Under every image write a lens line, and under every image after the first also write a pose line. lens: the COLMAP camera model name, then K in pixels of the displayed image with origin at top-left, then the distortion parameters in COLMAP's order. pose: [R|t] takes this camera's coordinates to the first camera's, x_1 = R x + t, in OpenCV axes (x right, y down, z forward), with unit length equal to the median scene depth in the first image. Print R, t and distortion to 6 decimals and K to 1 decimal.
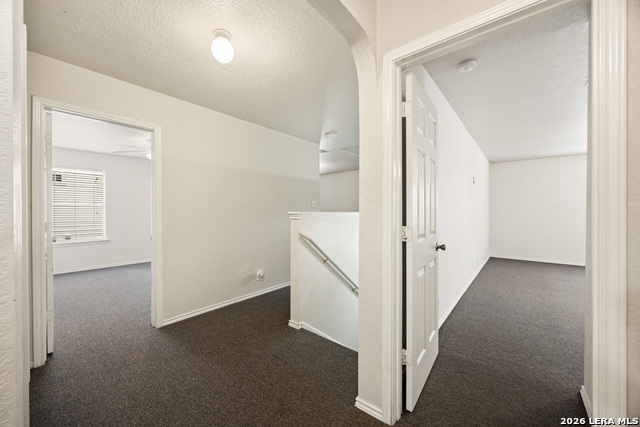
lens RADIAL K [[246.9, 0, 319.4], [0, 246.9, 212.7], [0, 0, 1]] dist [-0.000597, -0.000360]
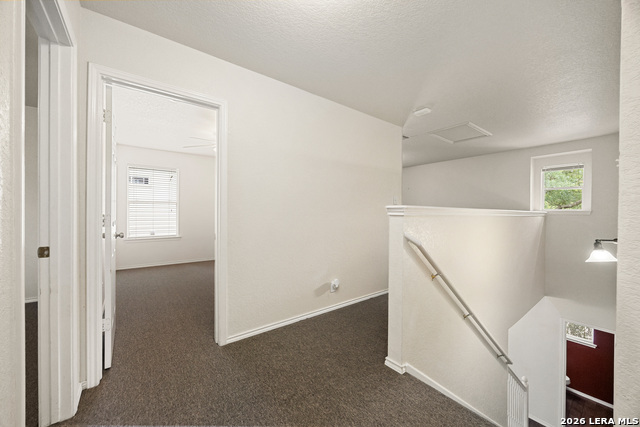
lens RADIAL K [[246.9, 0, 319.8], [0, 246.9, 213.2], [0, 0, 1]] dist [-0.000597, -0.000360]
pose [[0.977388, 0.009459, -0.211240, -0.162443], [-0.010200, 0.999945, -0.002417, 0.022548], [0.211205, 0.004517, 0.977431, 0.260020]]
